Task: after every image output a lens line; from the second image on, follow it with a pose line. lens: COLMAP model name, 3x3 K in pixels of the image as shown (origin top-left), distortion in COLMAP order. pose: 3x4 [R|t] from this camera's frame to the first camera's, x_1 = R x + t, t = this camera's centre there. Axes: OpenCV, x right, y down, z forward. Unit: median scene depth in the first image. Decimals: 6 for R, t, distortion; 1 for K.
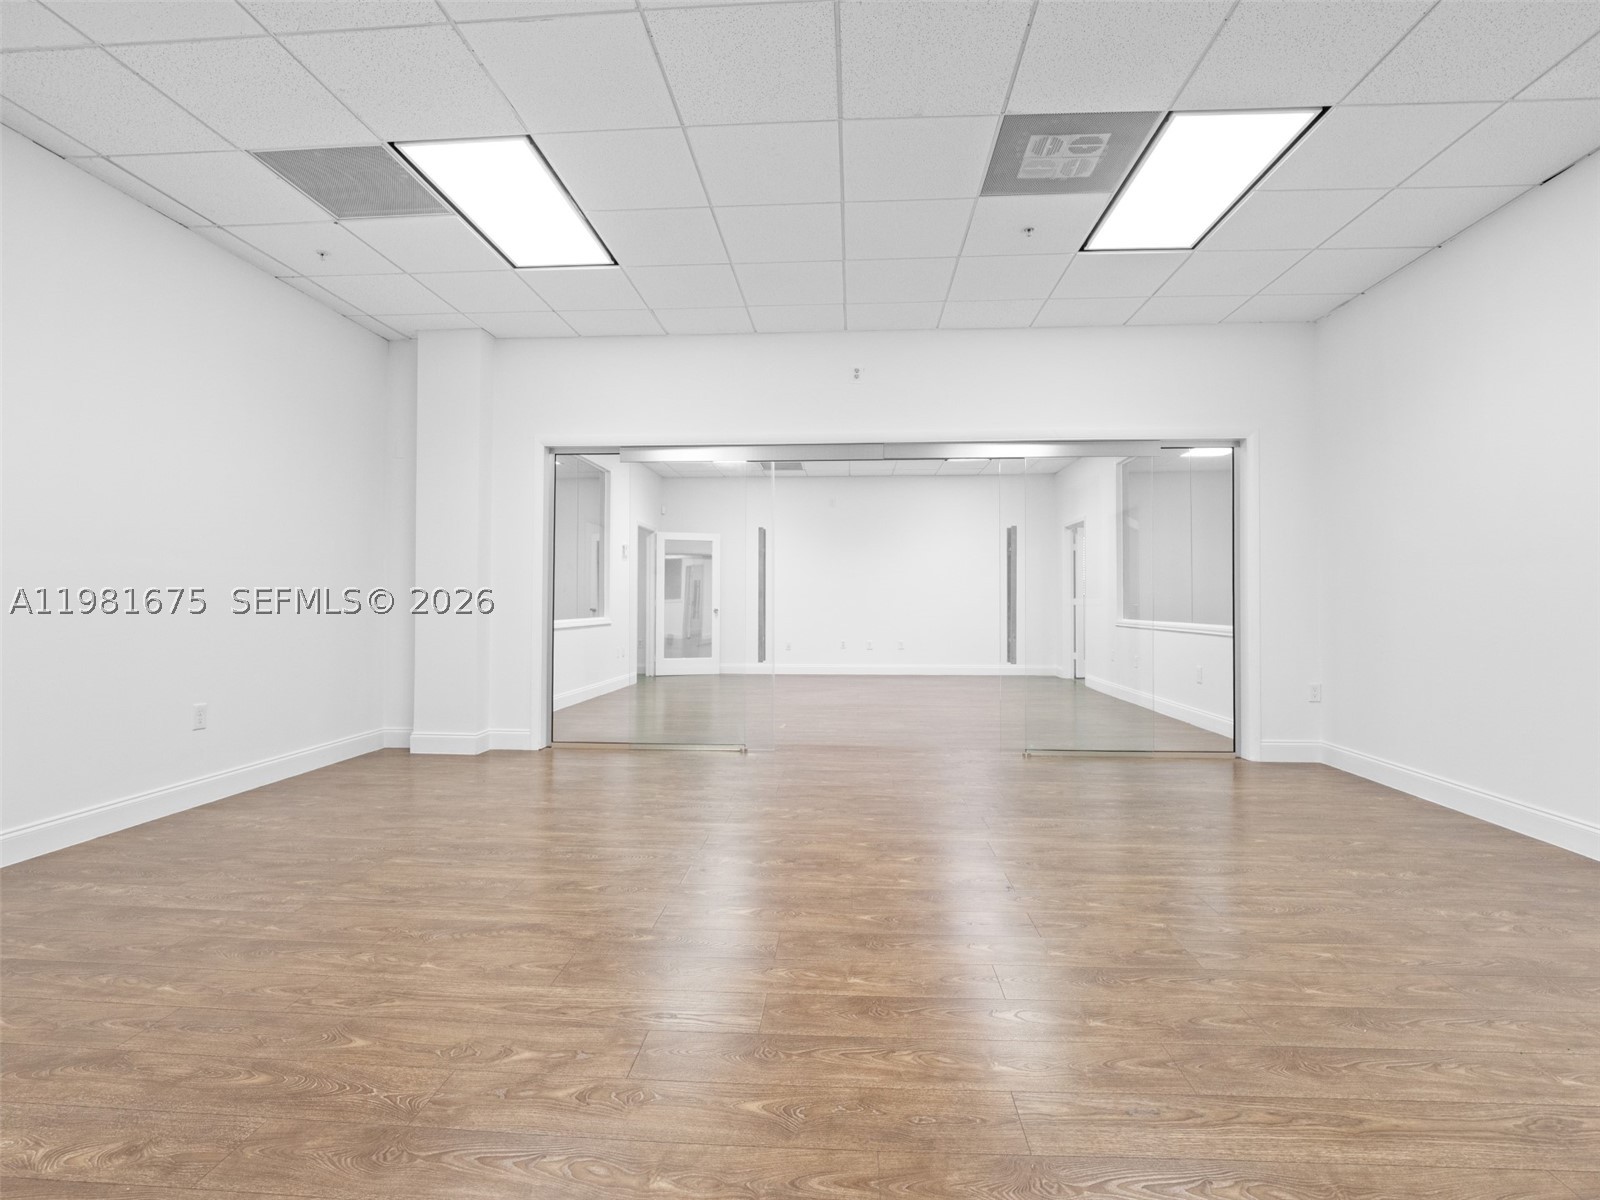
lens RADIAL K [[789.2, 0, 802.0], [0, 789.2, 590.4], [0, 0, 1]] dist [-0.015937, 0.000563]
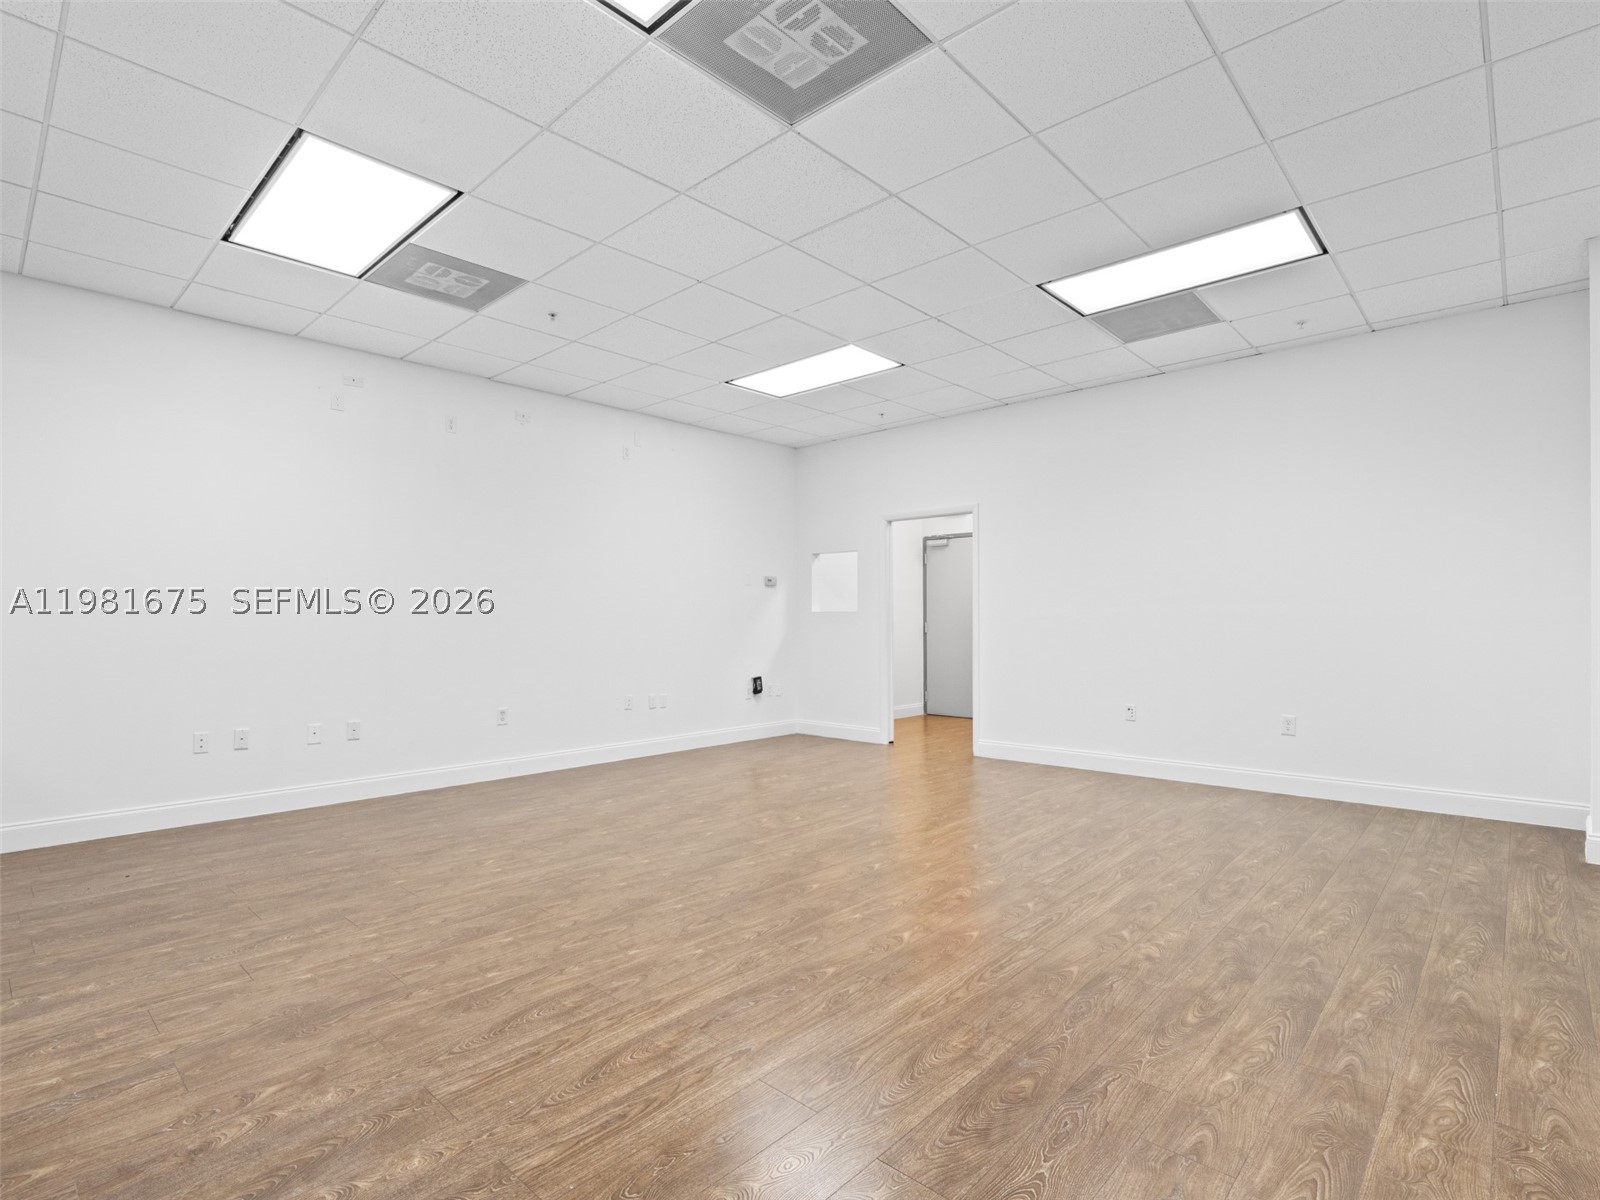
lens RADIAL K [[798.4, 0, 794.2], [0, 798.4, 616.6], [0, 0, 1]] dist [-0.014846, -0.000593]
pose [[-0.636903, -0.000232, -0.770944, 0.893221], [0.013017, 0.999854, -0.011055, -0.013651], [0.770834, -0.017076, -0.636808, 1.449920]]
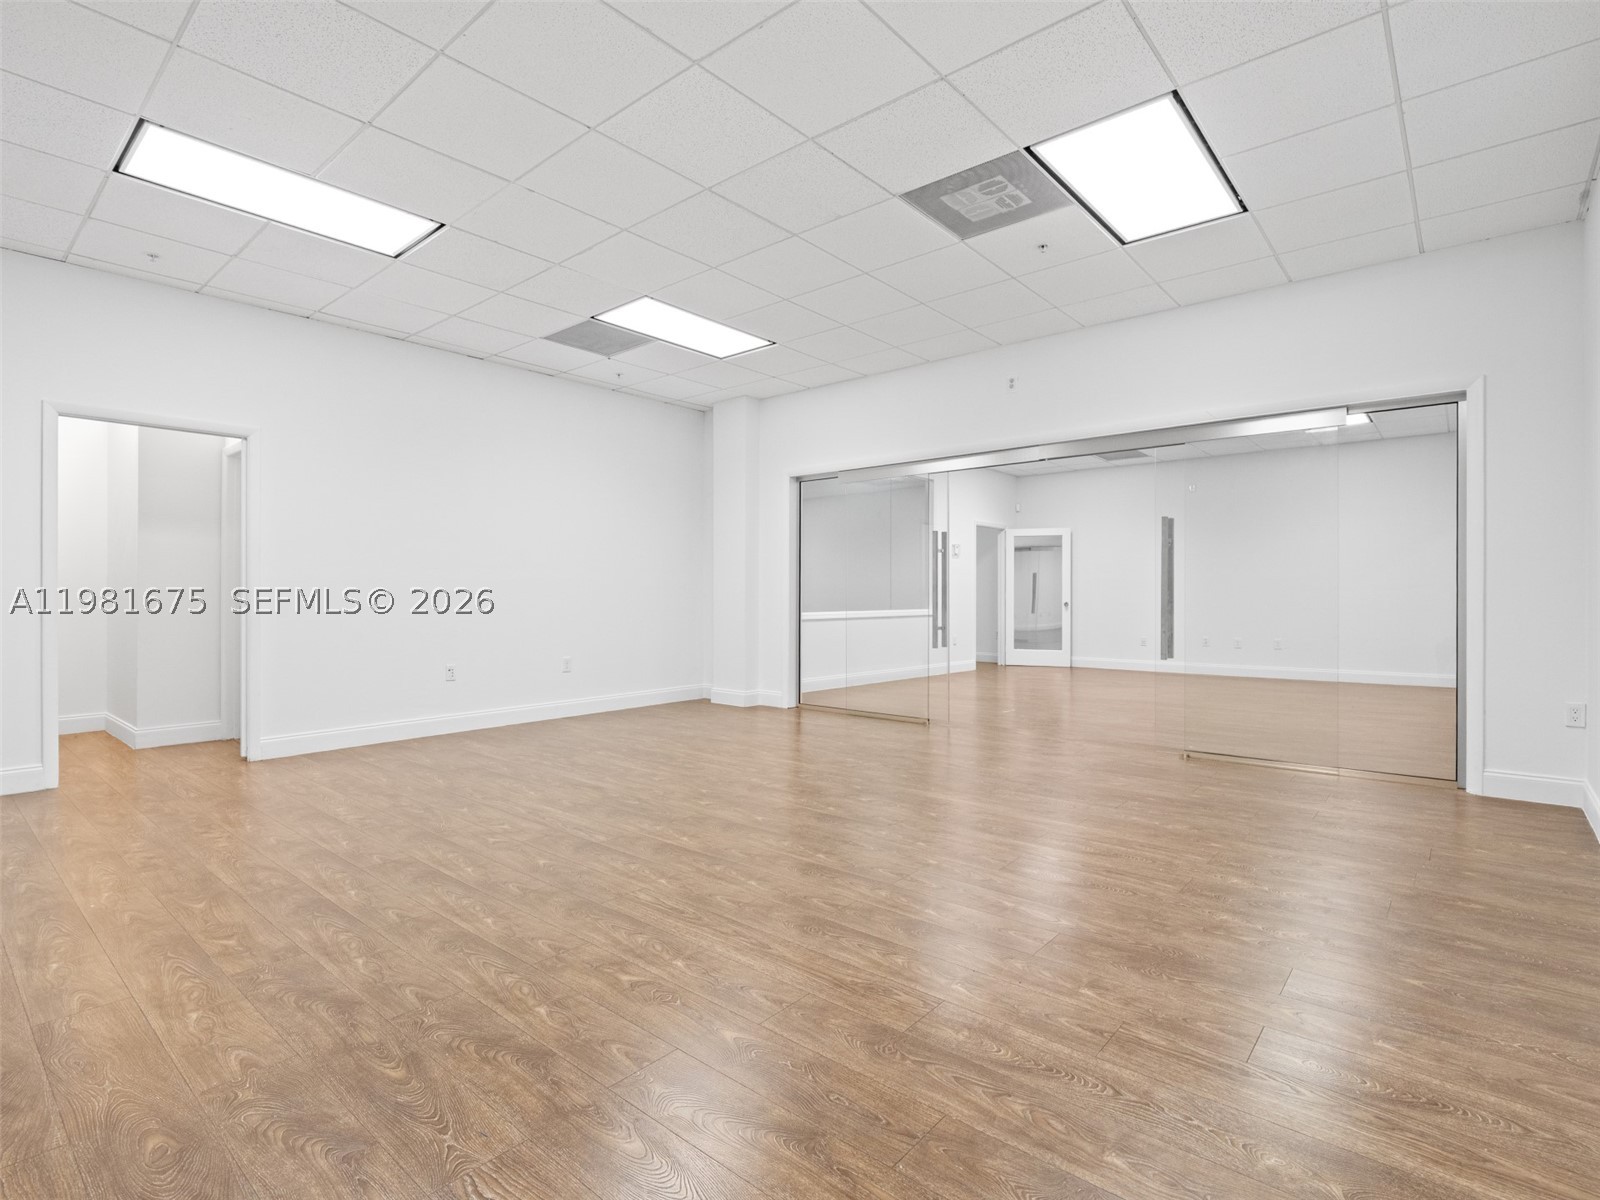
lens RADIAL K [[794.0, 0, 800.0], [0, 794.0, 600.0], [0, 0, 1]] dist [-0.007333, -0.005278]
pose [[0.799308, 0.002046, -0.600918, 0.795026], [0.010420, 0.999797, 0.017264, -0.002229], [0.600831, -0.020061, 0.799124, -0.075171]]
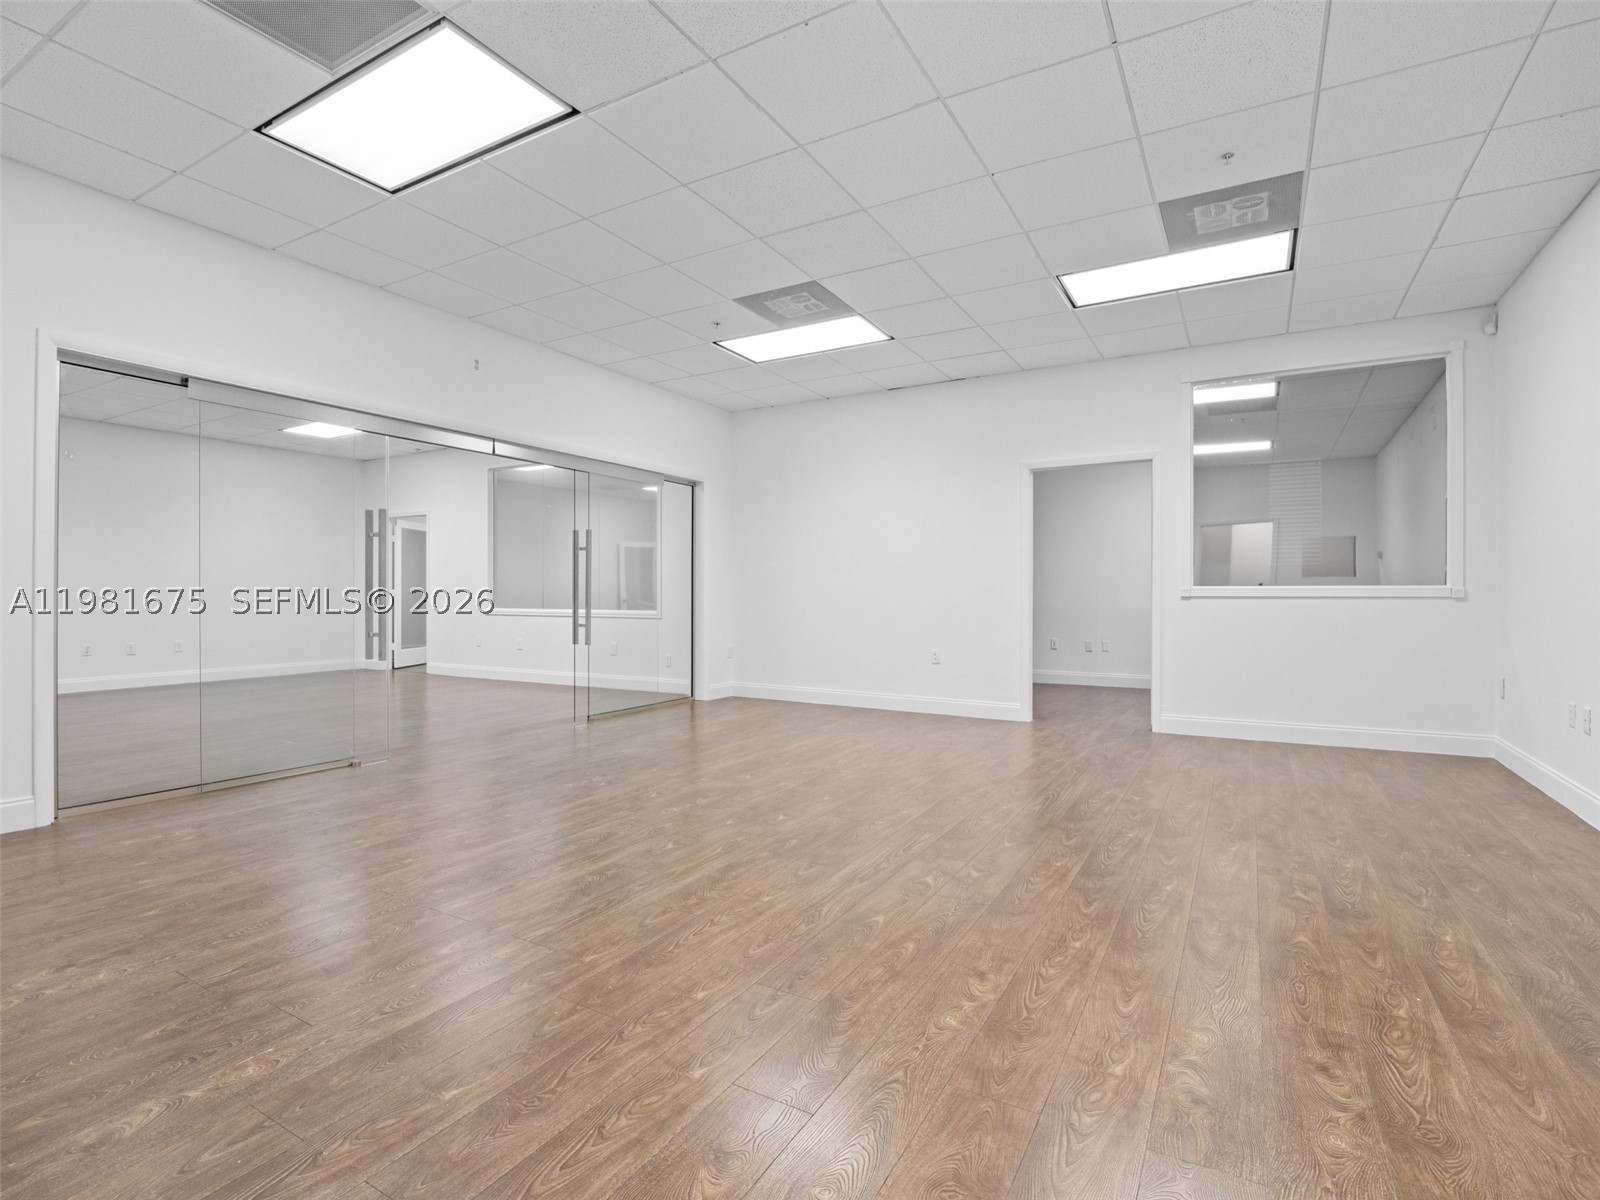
lens RADIAL K [[779.0, 0, 805.2], [0, 779.0, 594.9], [0, 0, 1]] dist [-0.012385, -0.001244]
pose [[0.437715, -0.000721, 0.899113, -1.033434], [-0.014328, 0.999867, 0.007778, 0.006451], [-0.898999, -0.016287, 0.437647, 0.302597]]
